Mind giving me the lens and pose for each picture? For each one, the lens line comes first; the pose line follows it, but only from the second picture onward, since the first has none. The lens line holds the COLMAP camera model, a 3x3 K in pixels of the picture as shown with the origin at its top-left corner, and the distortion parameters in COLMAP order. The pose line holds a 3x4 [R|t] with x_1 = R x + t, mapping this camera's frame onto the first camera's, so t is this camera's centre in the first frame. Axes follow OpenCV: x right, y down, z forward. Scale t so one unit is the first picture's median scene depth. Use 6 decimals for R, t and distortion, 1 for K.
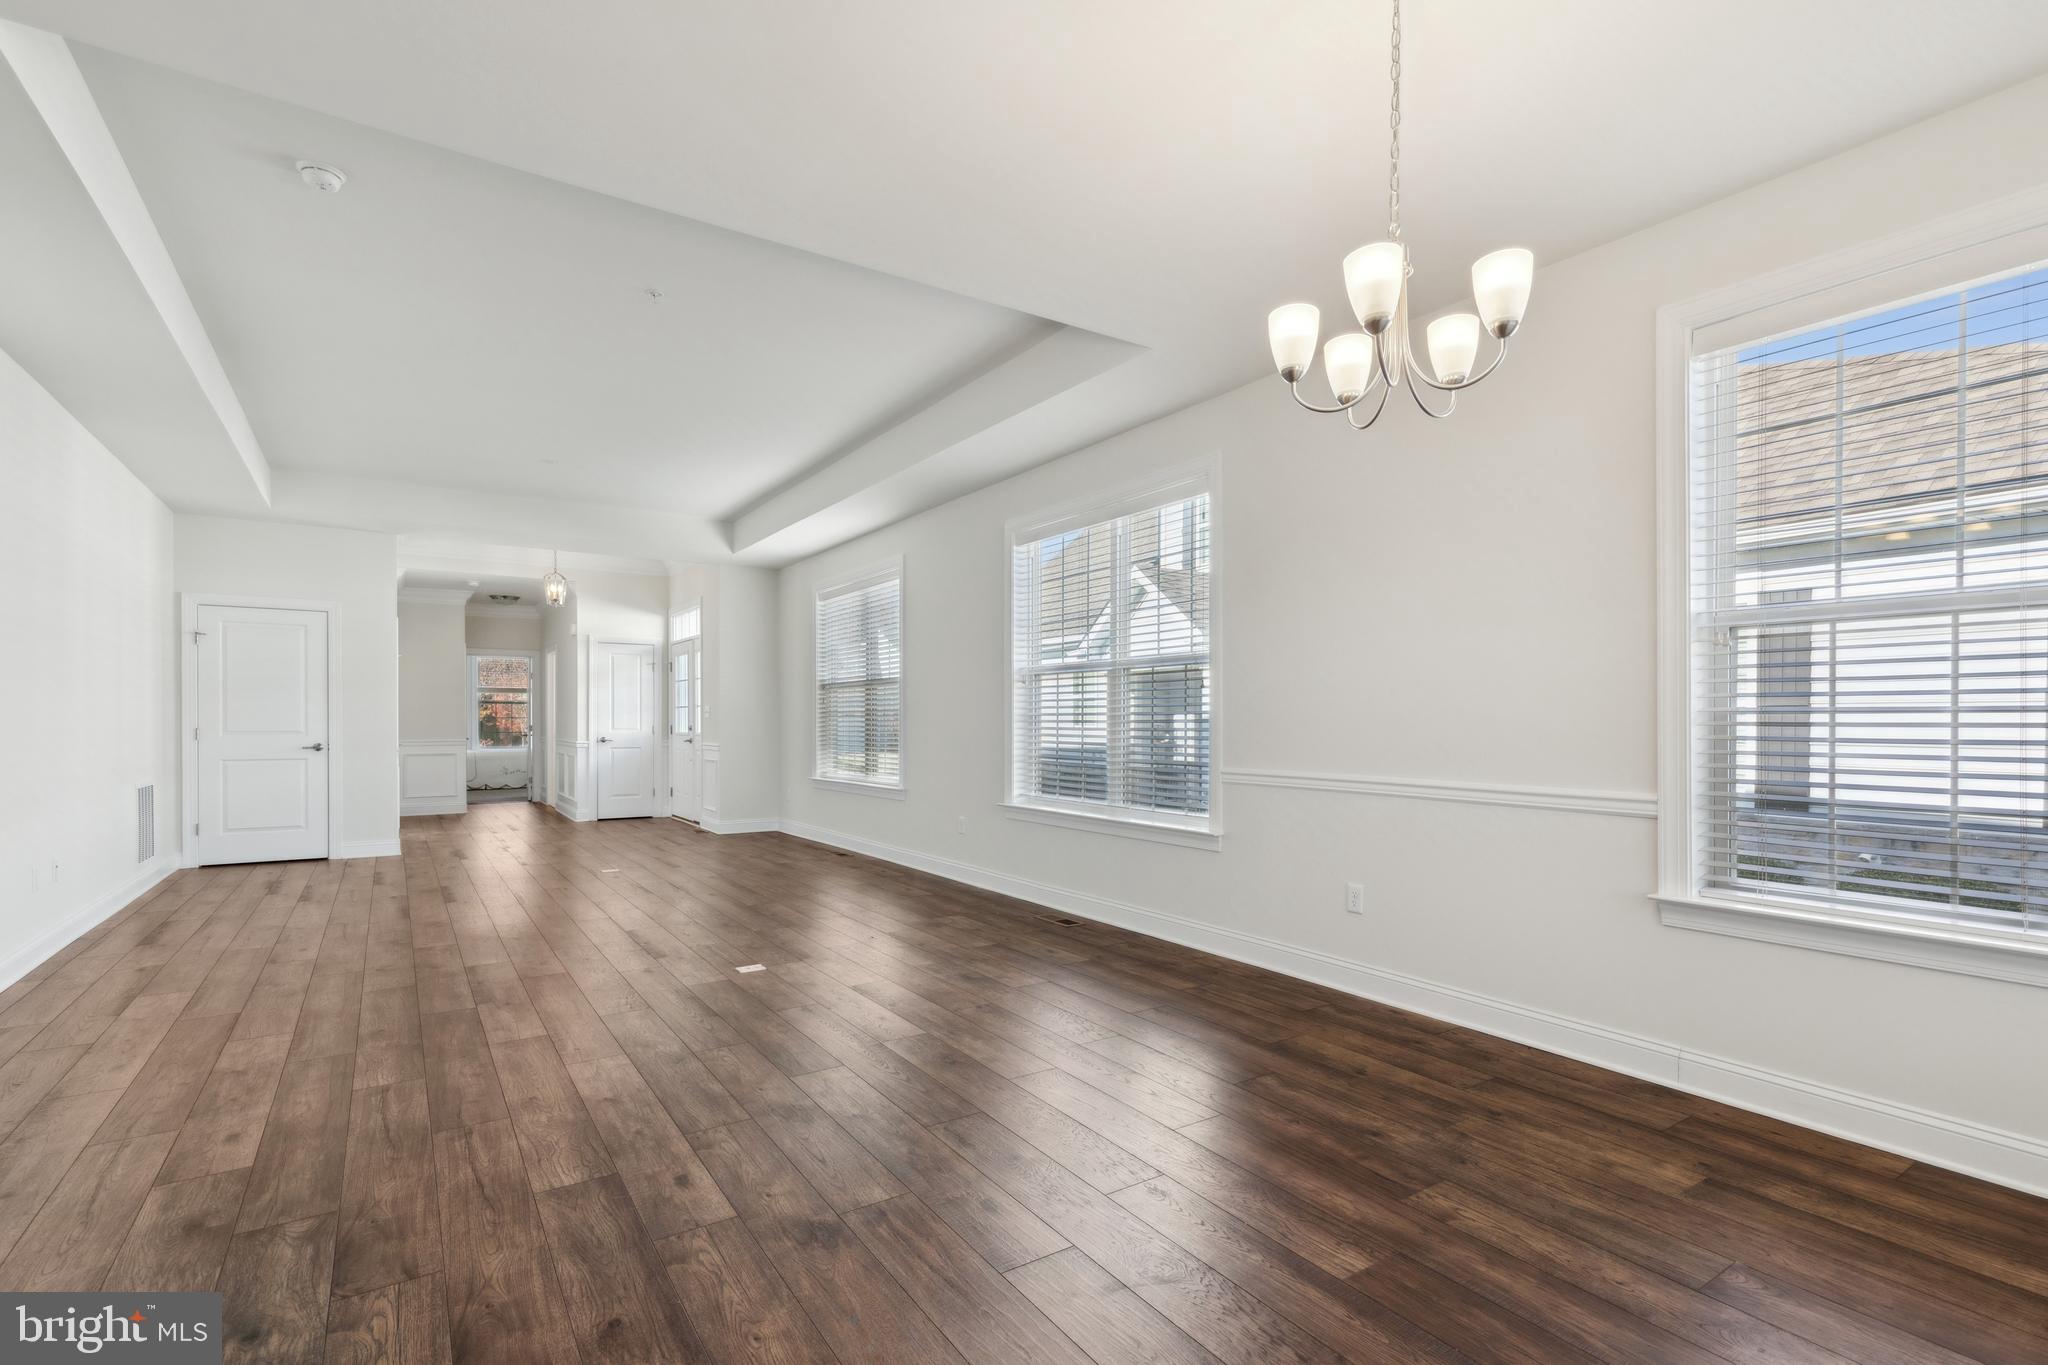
lens RADIAL K [[953.3, 0, 1052.5], [0, 953.3, 732.4], [0, 0, 1]] dist [0.013158, -0.004302]
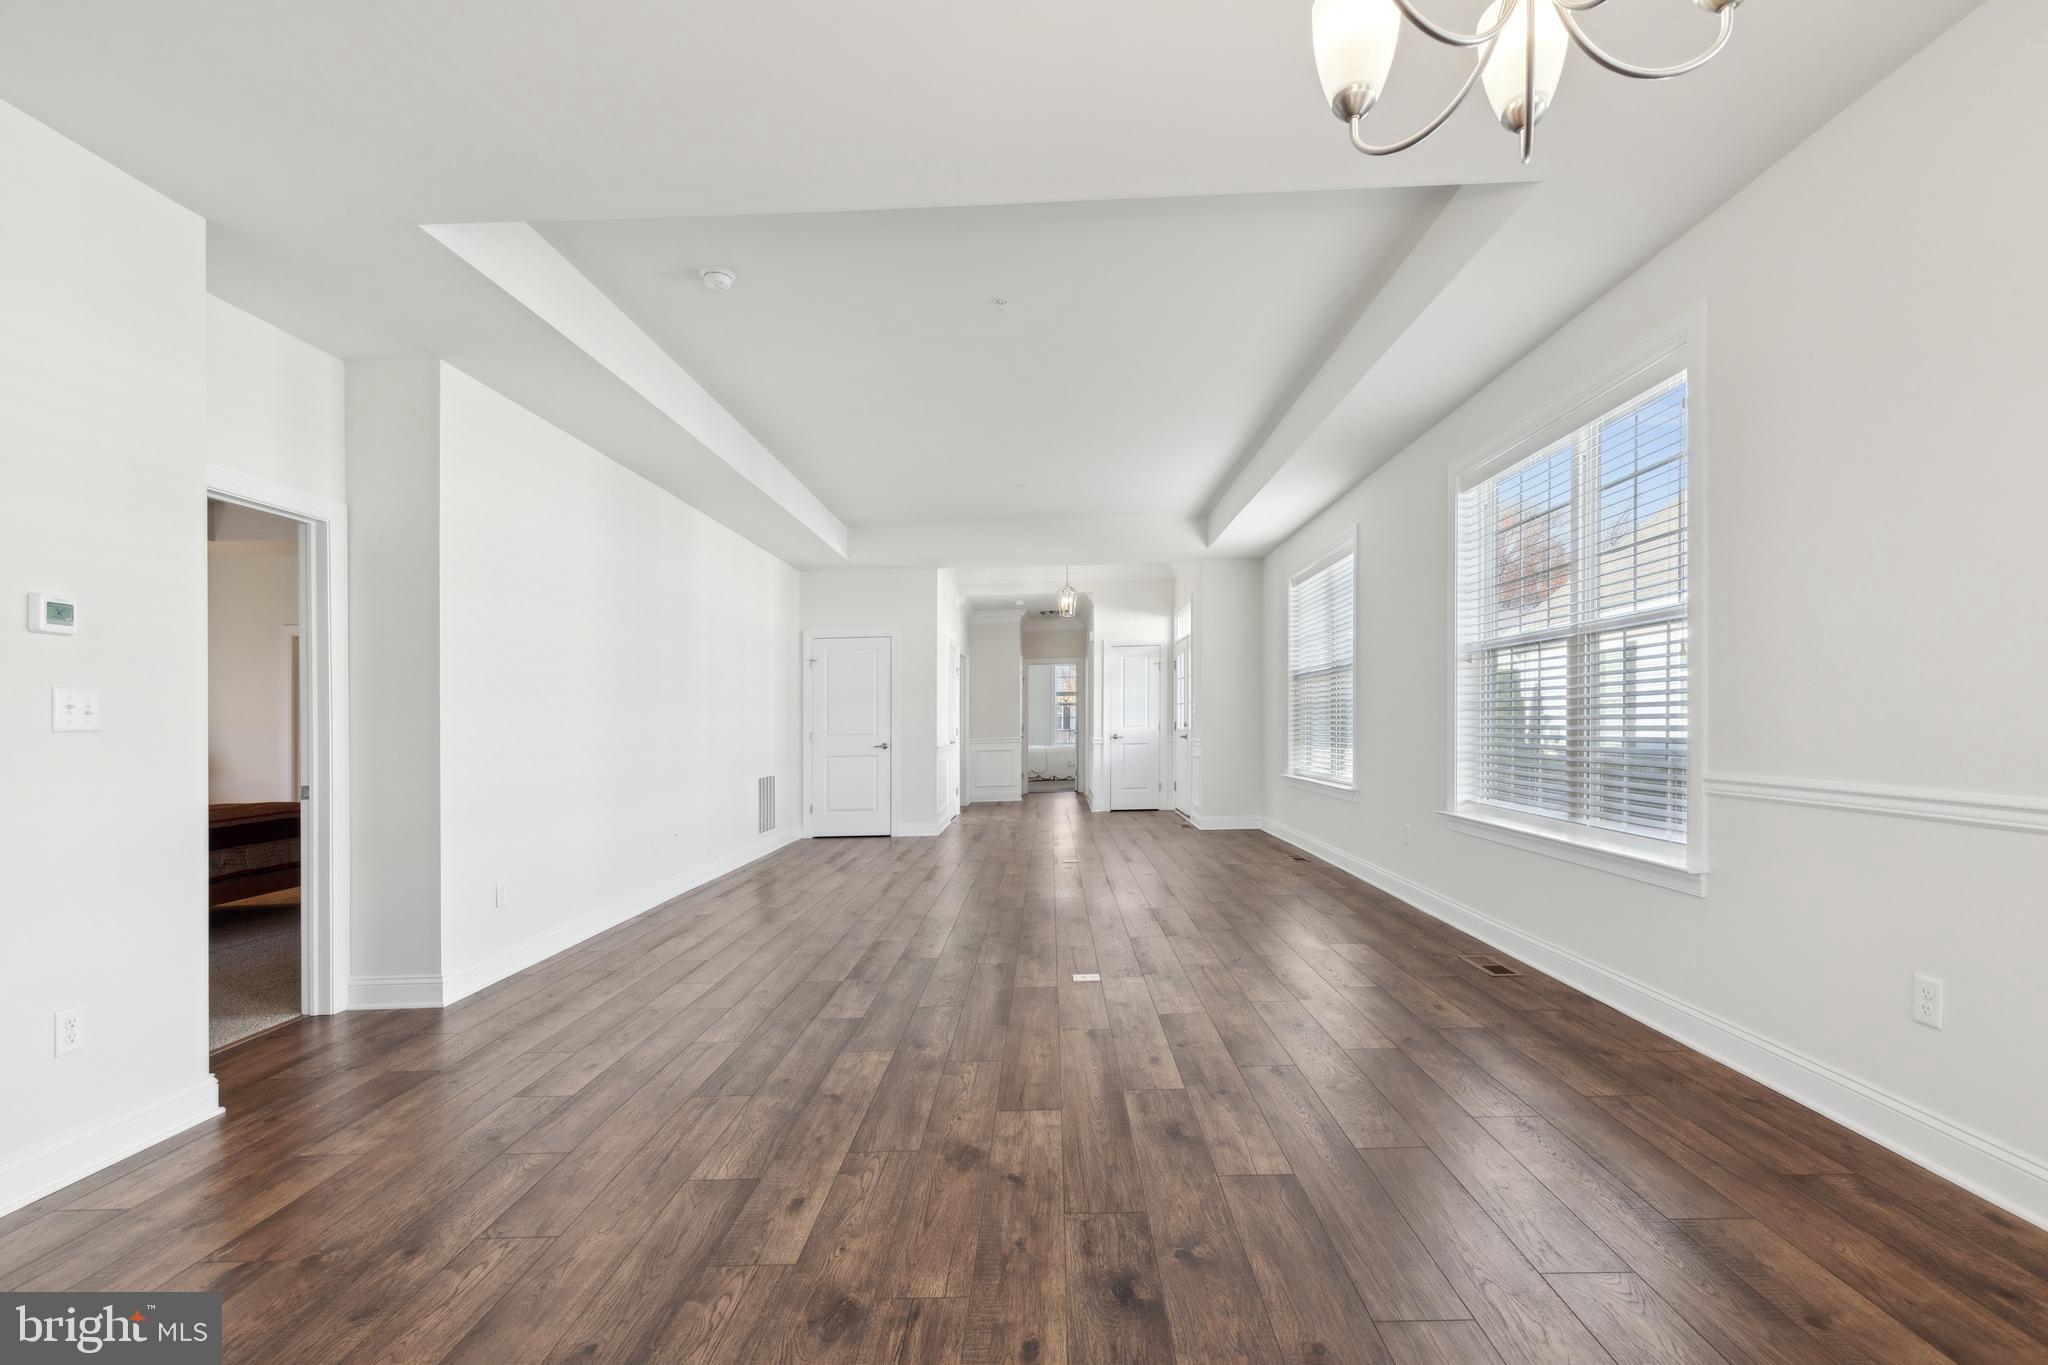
lens RADIAL K [[953.3, 0, 1035.4], [0, 953.3, 722.1], [0, 0, 1]] dist [0.013158, -0.004302]
pose [[0.815641, -0.021219, -0.578170, 0.138198], [0.019072, 0.999770, -0.009787, 0.000093], [0.578245, -0.003044, 0.815858, 0.134295]]
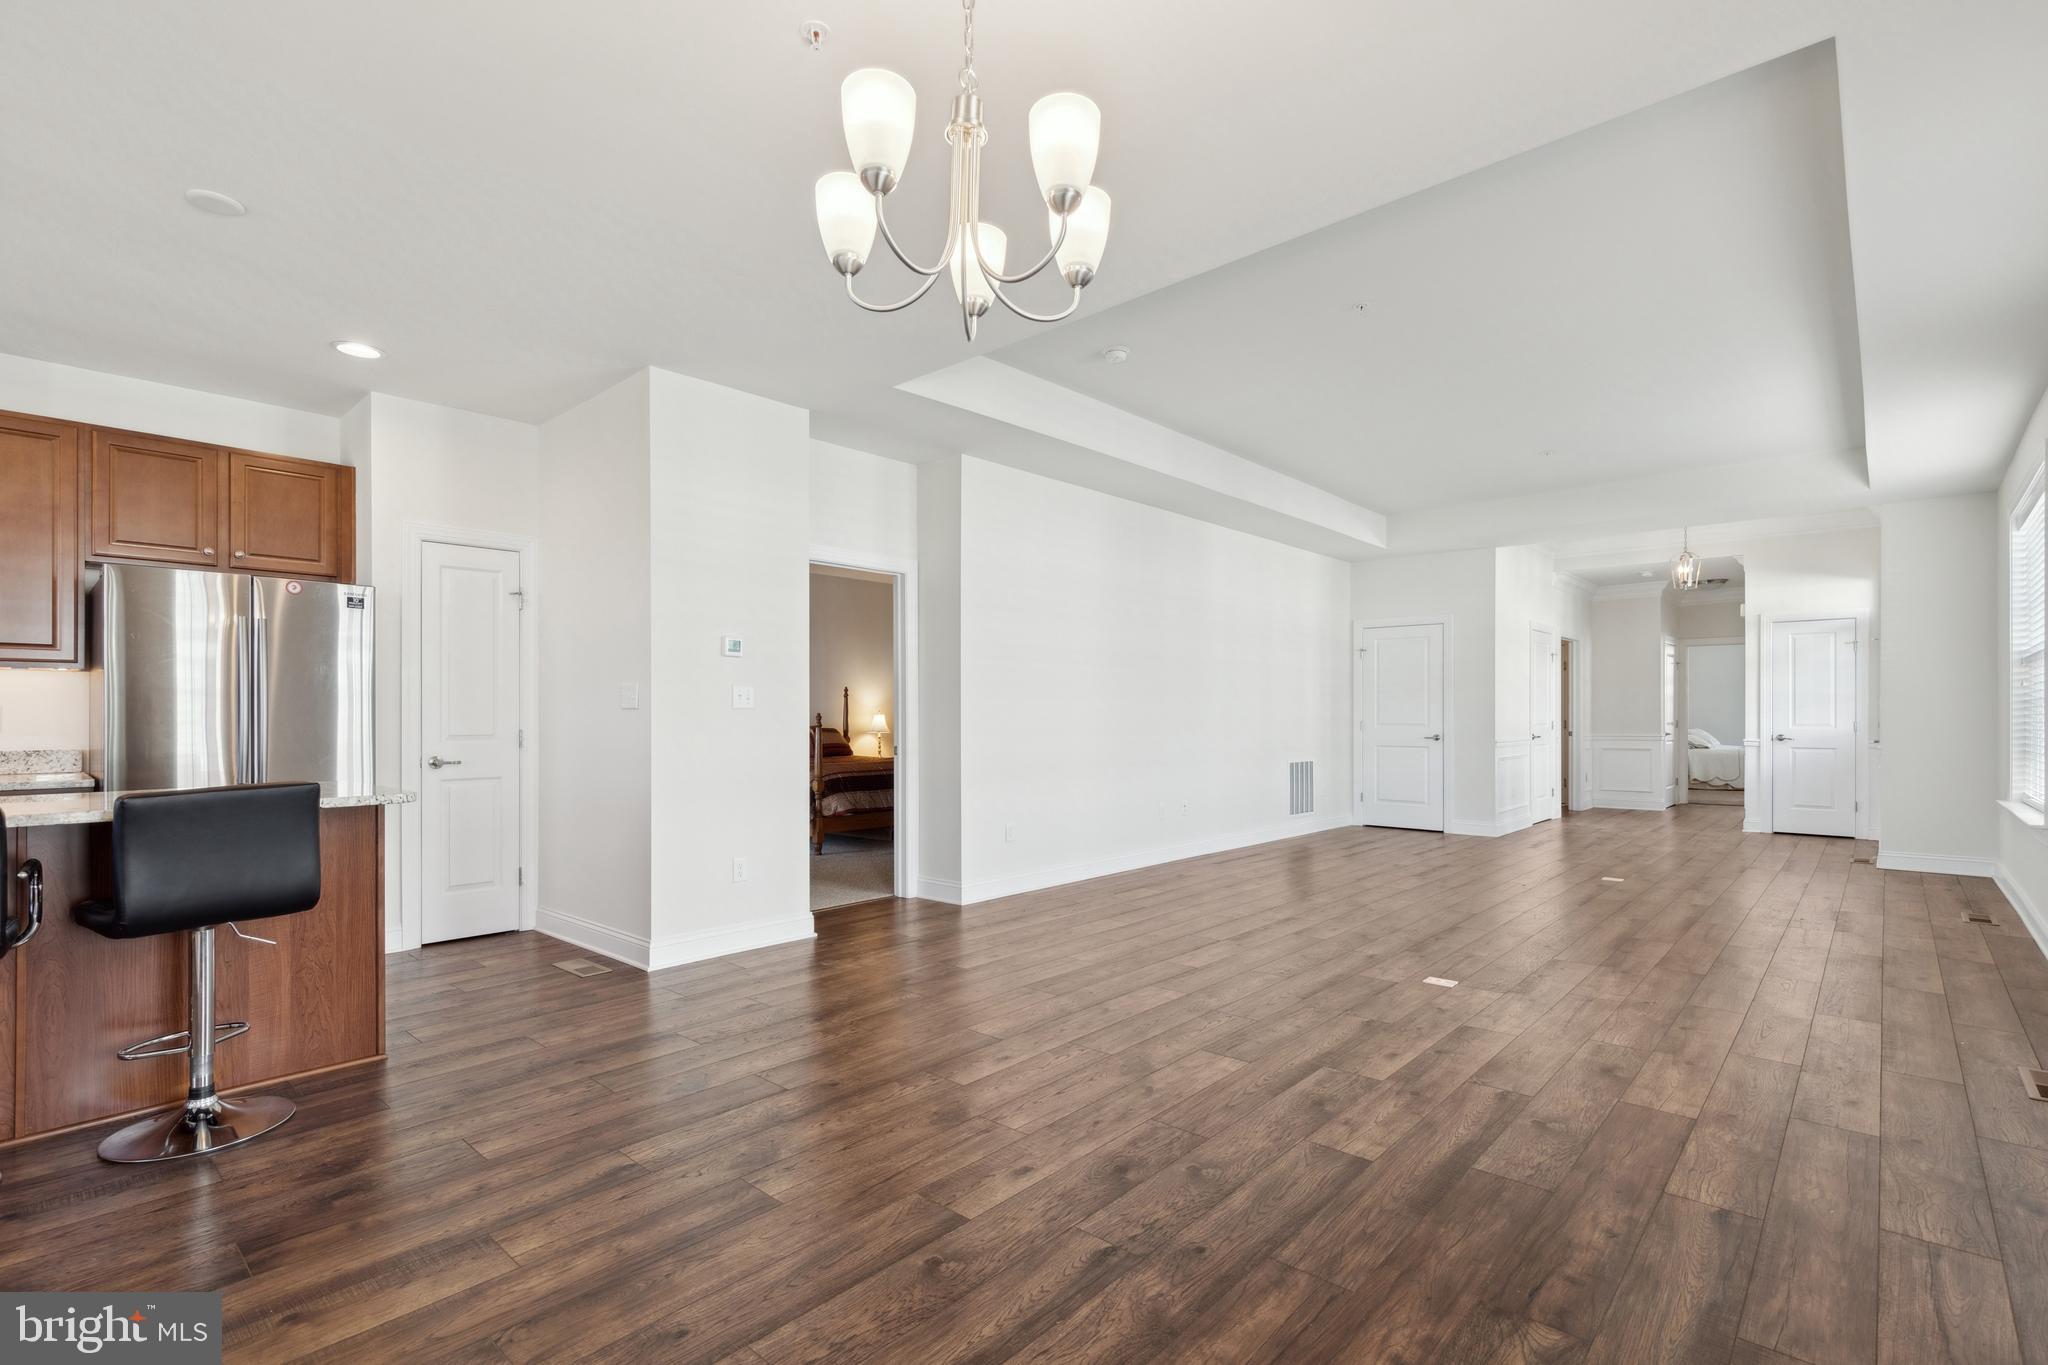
lens RADIAL K [[953.3, 0, 1017.6], [0, 953.3, 724.0], [0, 0, 1]] dist [0.013158, -0.004302]
pose [[0.236086, 0.009763, -0.971683, 0.341124], [-0.012586, 0.999896, 0.006989, -0.003938], [0.971651, 0.010579, 0.236185, 0.260928]]
